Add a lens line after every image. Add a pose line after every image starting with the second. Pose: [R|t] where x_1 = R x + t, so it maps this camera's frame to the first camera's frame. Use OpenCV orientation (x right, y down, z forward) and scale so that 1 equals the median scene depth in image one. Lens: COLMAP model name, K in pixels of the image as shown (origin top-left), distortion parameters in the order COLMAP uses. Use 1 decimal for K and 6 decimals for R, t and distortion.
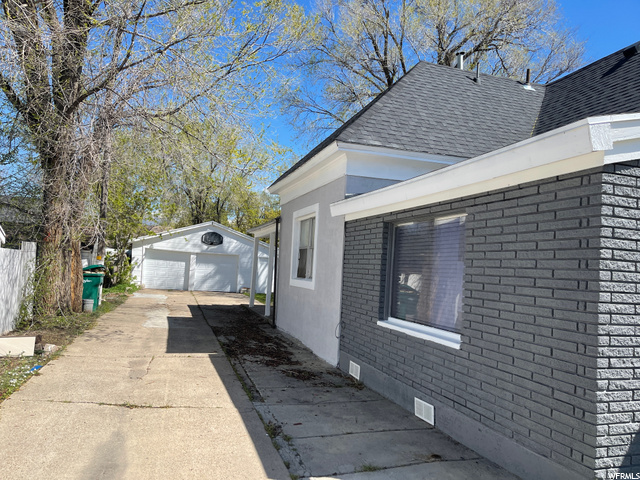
lens RADIAL K [[477.0, 0, 341.7], [0, 477.0, 240.3], [0, 0, 1]] dist [0.047510, -0.012363]
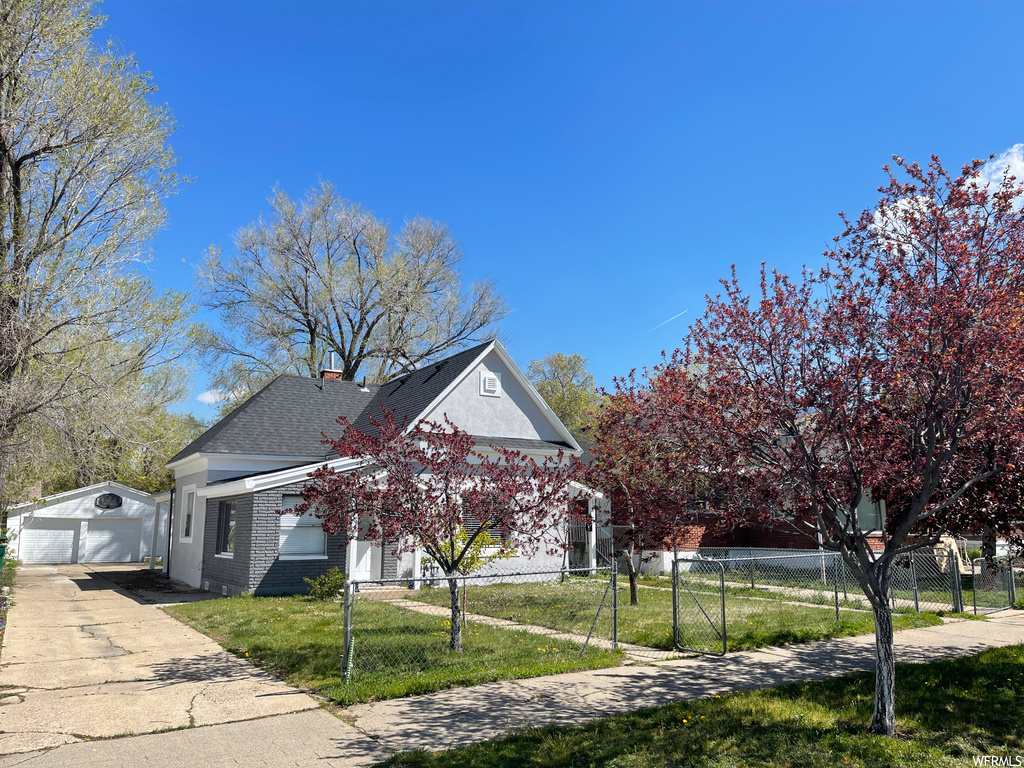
lens RADIAL K [[763.2, 0, 518.1], [0, 763.2, 394.4], [0, 0, 1]] dist [0.047510, -0.012363]
pose [[0.972922, -0.014784, 0.230662, 0.138430], [0.038959, 0.994163, -0.100607, -0.027087], [-0.227828, 0.106869, 0.967819, -0.575335]]
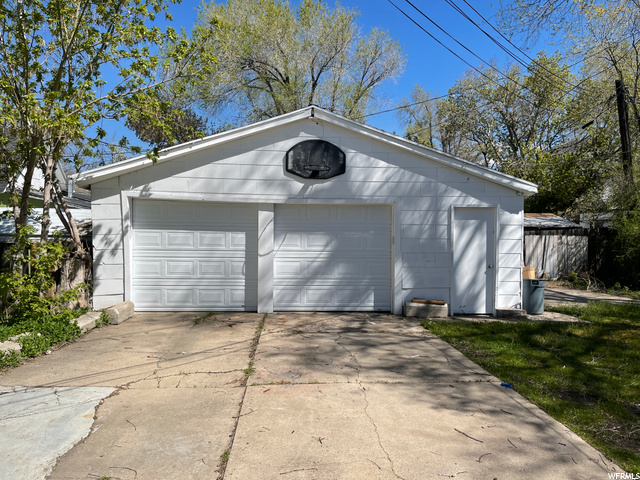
lens RADIAL K [[477.0, 0, 322.1], [0, 477.0, 242.2], [0, 0, 1]] dist [0.047510, -0.012363]
pose [[0.941837, -0.026956, -0.334986, -0.157683], [0.063307, 0.993164, 0.098073, 0.021961], [0.330052, -0.113576, 0.937105, 0.691412]]
